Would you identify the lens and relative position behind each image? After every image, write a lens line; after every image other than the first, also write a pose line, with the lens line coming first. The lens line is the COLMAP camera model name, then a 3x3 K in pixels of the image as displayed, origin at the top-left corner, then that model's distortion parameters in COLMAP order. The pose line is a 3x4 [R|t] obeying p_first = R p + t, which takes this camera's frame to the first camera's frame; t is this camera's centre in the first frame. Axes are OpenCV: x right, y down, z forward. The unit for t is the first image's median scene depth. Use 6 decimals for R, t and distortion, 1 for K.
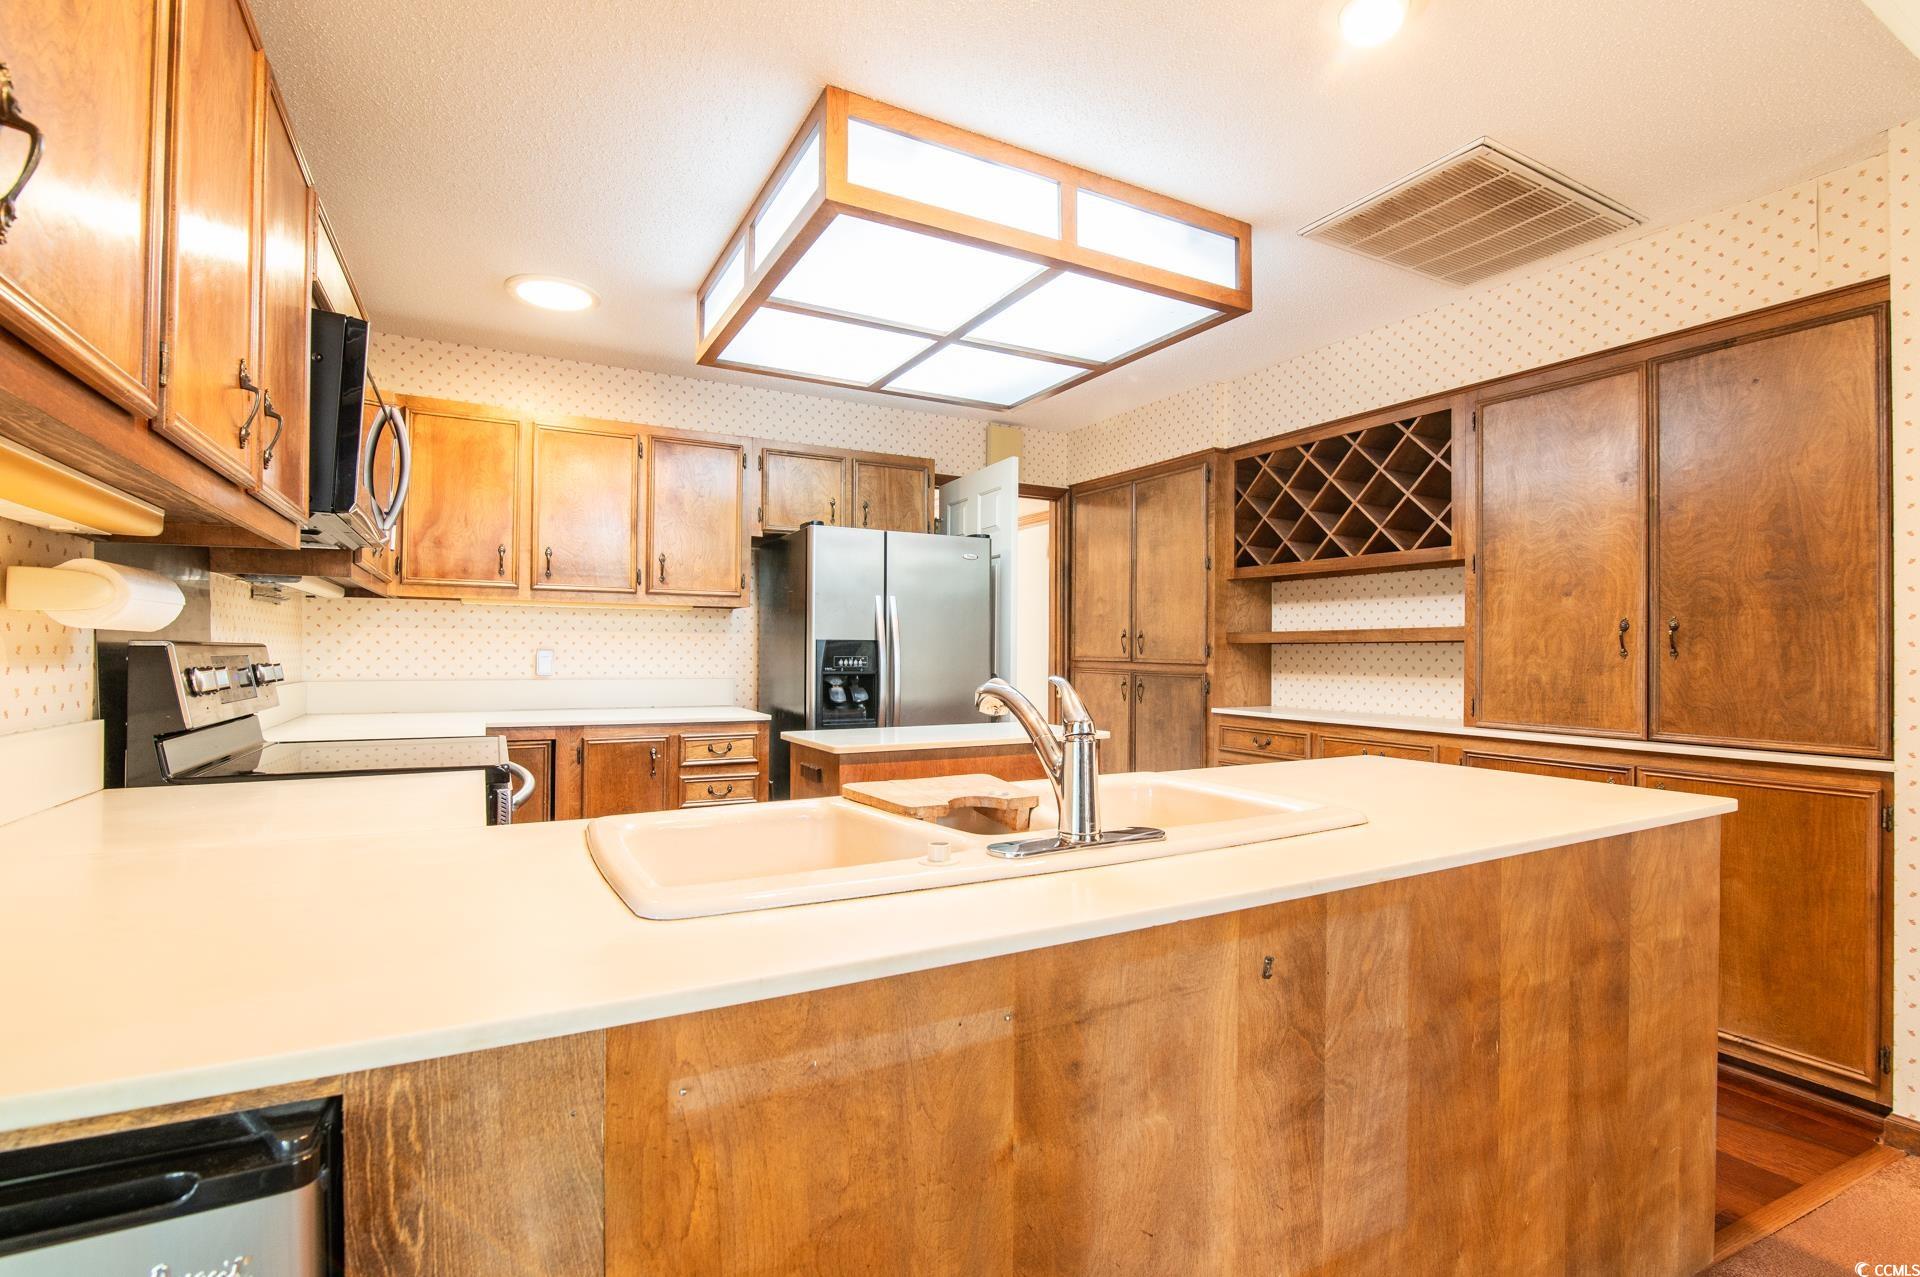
lens RADIAL K [[879.0, 0, 960.1], [0, 879.0, 642.7], [0, 0, 1]] dist [-0.016106, -0.000060]
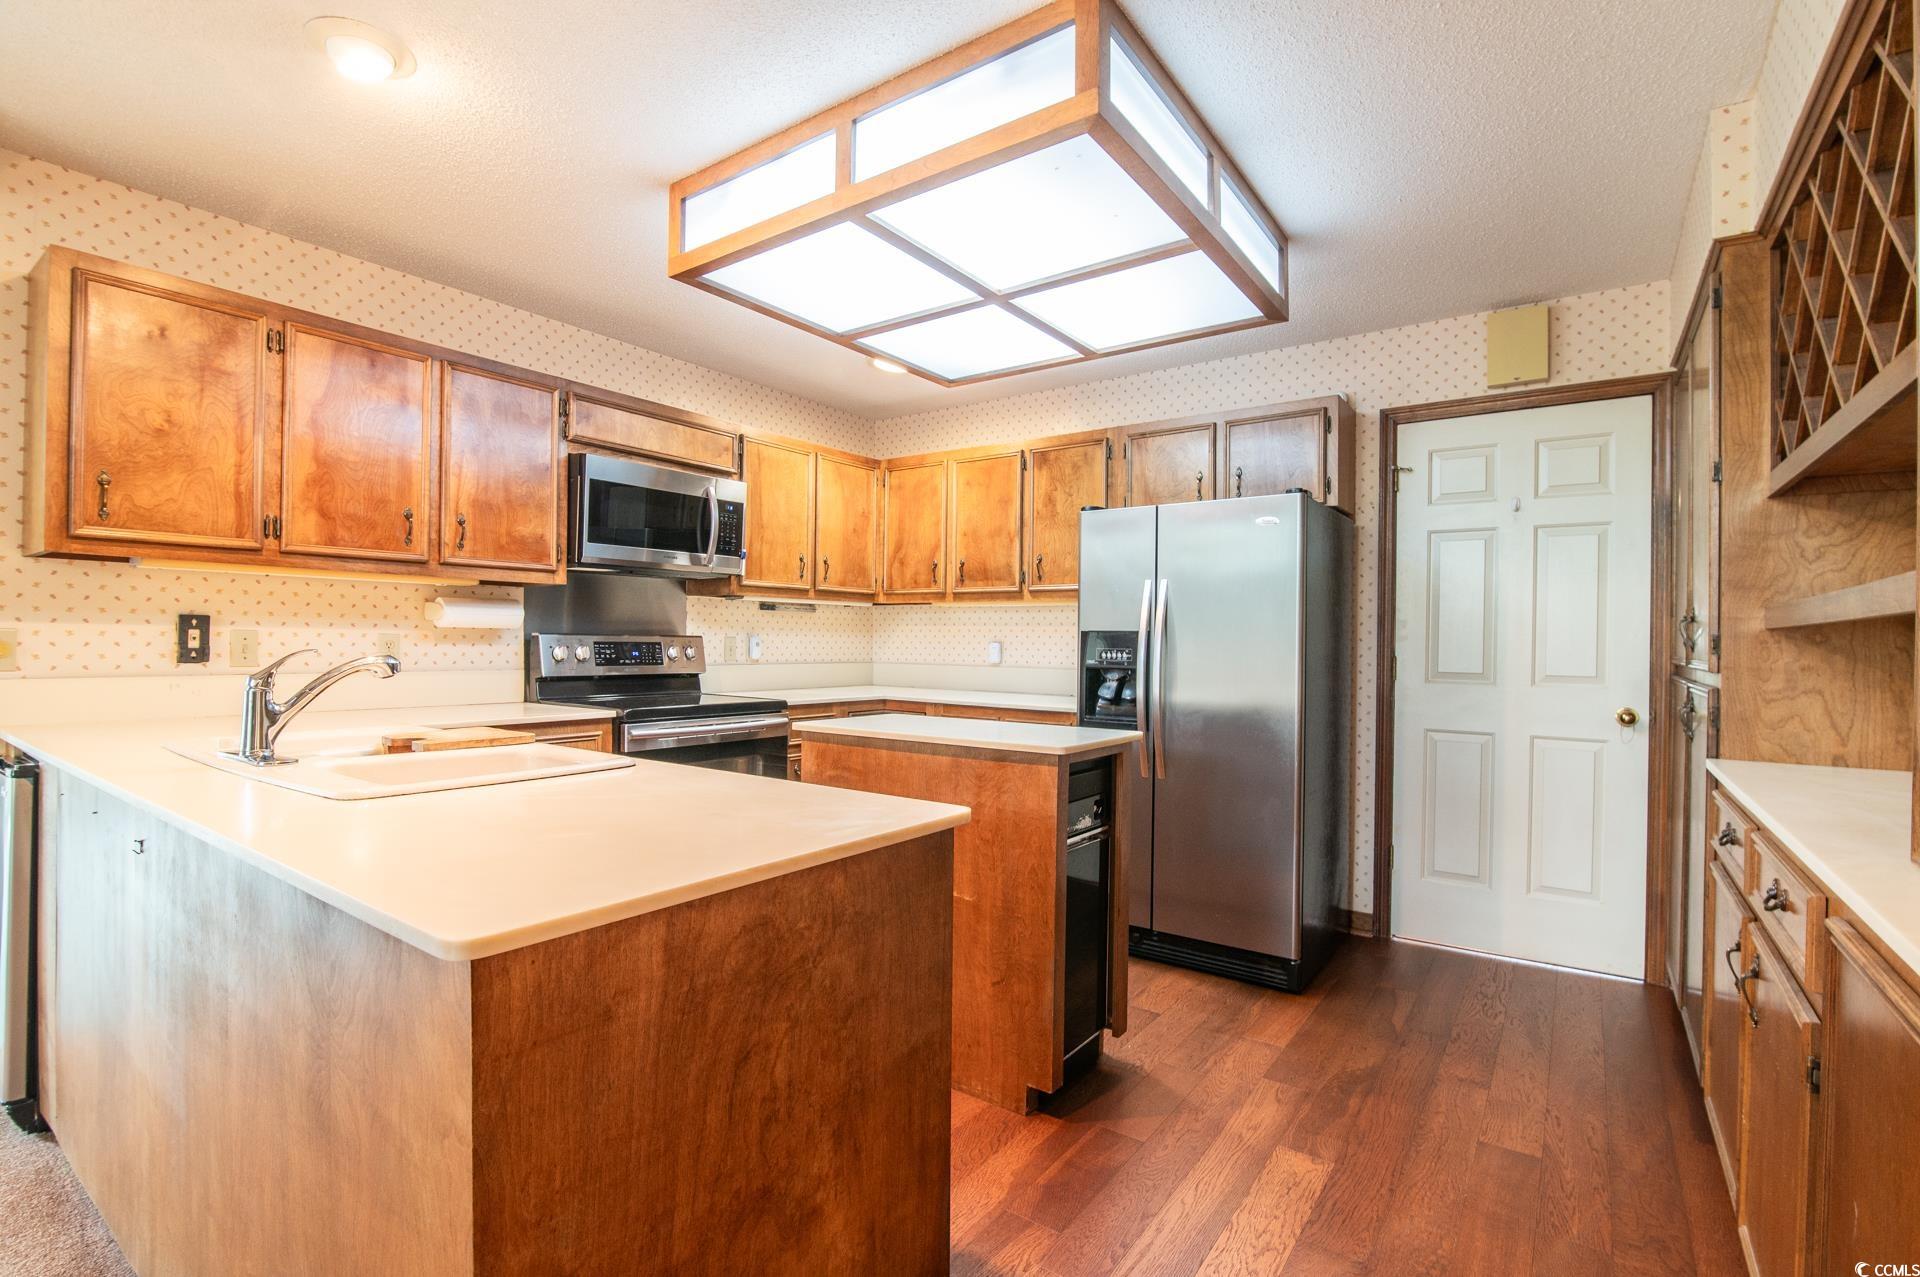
lens RADIAL K [[879.0, 0, 960.1], [0, 879.0, 642.7], [0, 0, 1]] dist [-0.016106, -0.000060]
pose [[0.430253, 0.000260, -0.902708, 0.665383], [0.006337, 0.999974, 0.003308, 0.005407], [0.902686, -0.007144, 0.430241, 0.483184]]
